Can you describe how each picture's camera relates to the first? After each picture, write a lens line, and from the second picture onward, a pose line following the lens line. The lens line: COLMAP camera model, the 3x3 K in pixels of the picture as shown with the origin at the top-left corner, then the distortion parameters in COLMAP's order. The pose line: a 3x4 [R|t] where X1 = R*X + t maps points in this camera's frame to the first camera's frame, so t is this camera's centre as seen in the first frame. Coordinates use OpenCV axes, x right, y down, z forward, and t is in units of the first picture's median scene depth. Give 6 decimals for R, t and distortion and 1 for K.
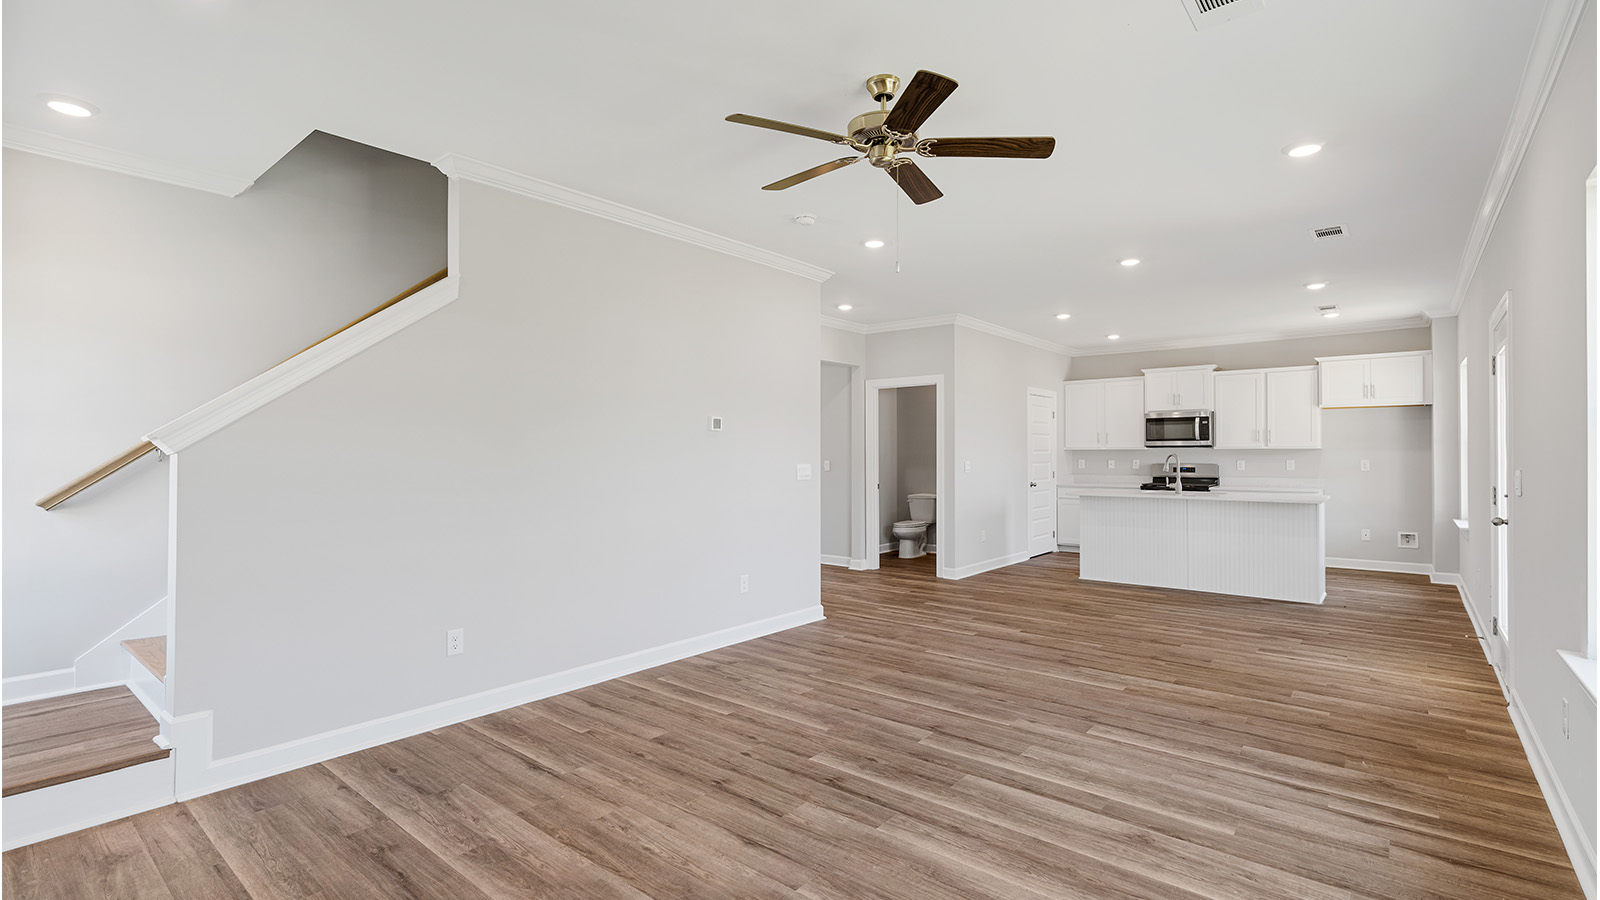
lens RADIAL K [[732.4, 0, 799.2], [0, 732.4, 442.9], [0, 0, 1]] dist [-0.007458, 0.001470]
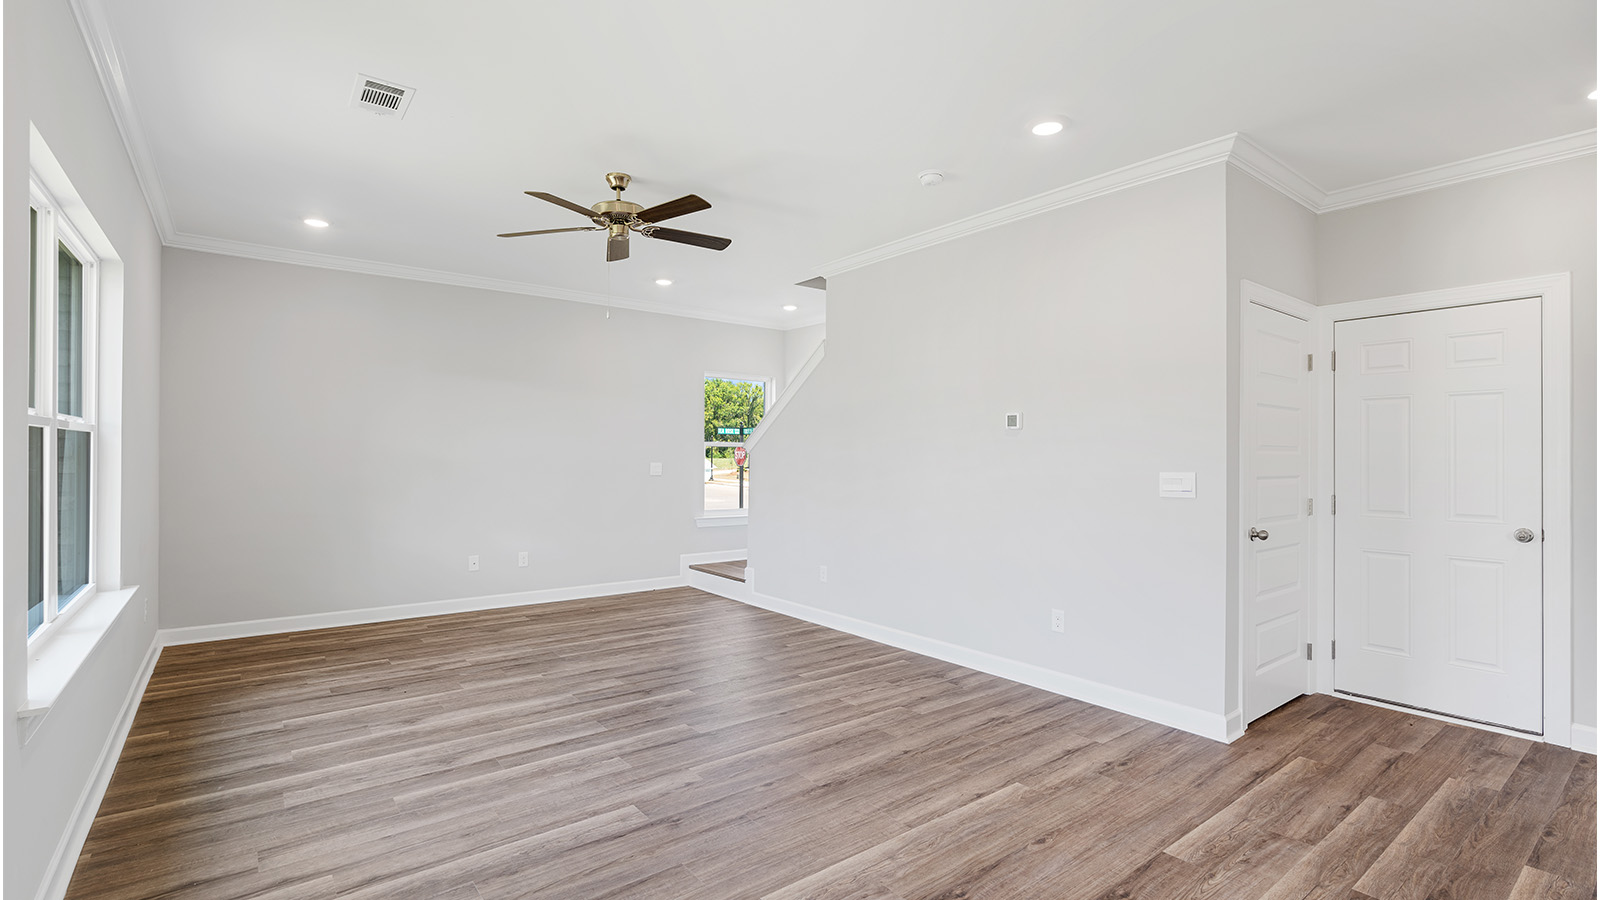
lens RADIAL K [[732.4, 0, 799.2], [0, 732.4, 457.9], [0, 0, 1]] dist [-0.007458, 0.001470]
pose [[-0.222862, 0.001597, -0.974849, 0.897758], [0.009557, 0.999954, -0.000547, 0.018605], [0.974803, -0.009439, -0.222867, 1.083103]]
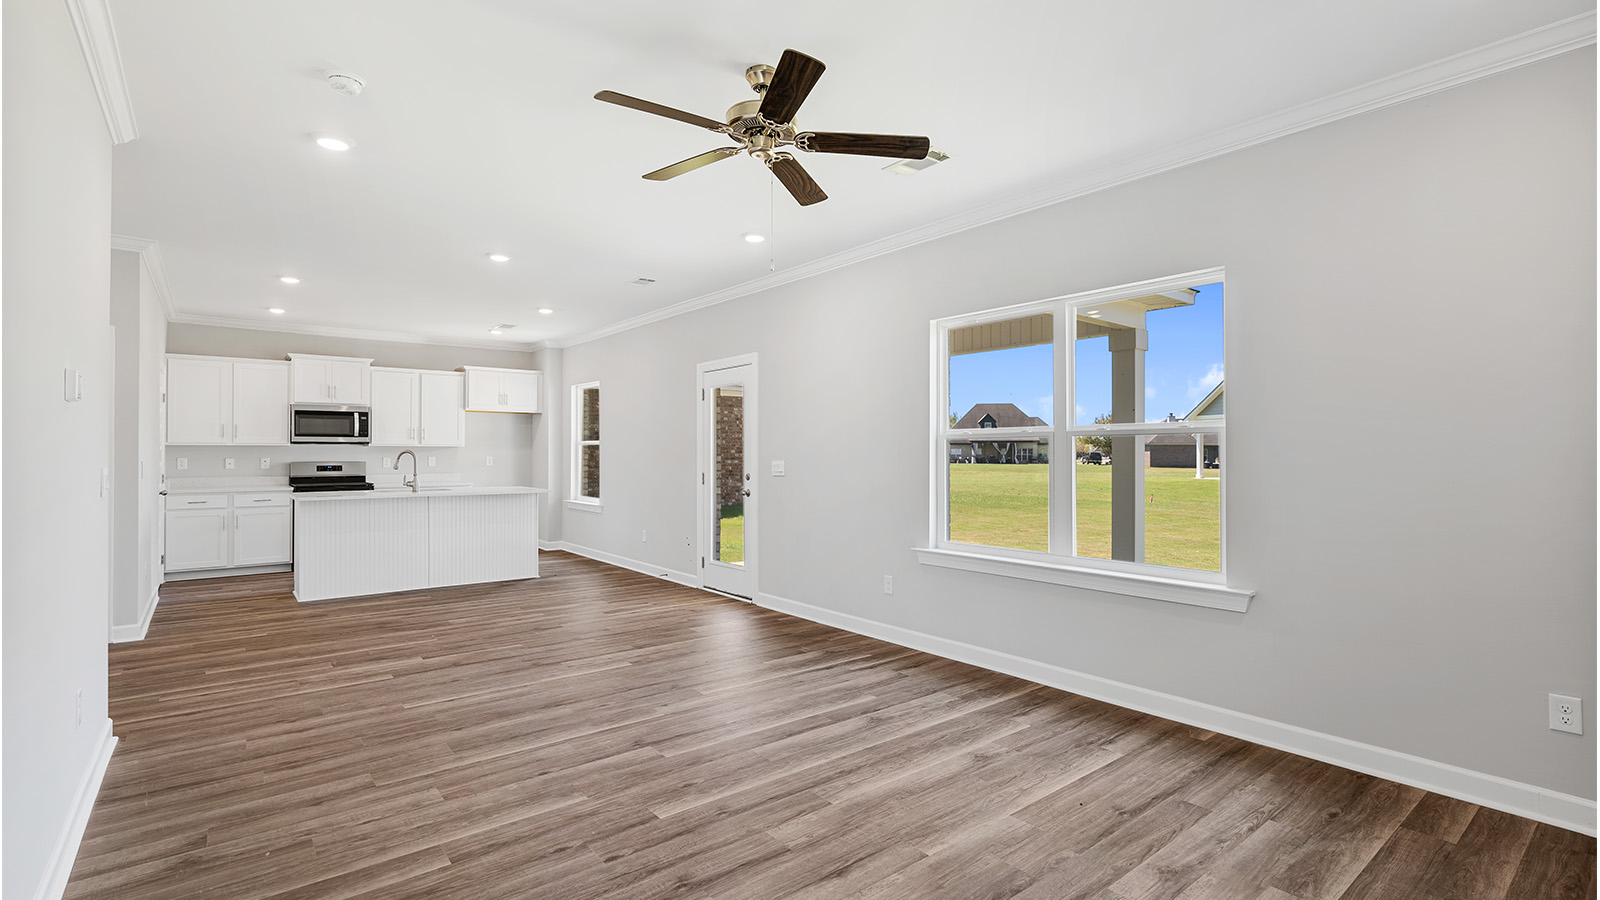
lens RADIAL K [[732.4, 0, 811.1], [0, 732.4, 444.3], [0, 0, 1]] dist [-0.007458, 0.001470]
pose [[0.191324, 0.011616, 0.981458, -0.562325], [-0.016580, 0.999826, -0.008601, 0.009994], [-0.981387, -0.014627, 0.191483, 0.497286]]
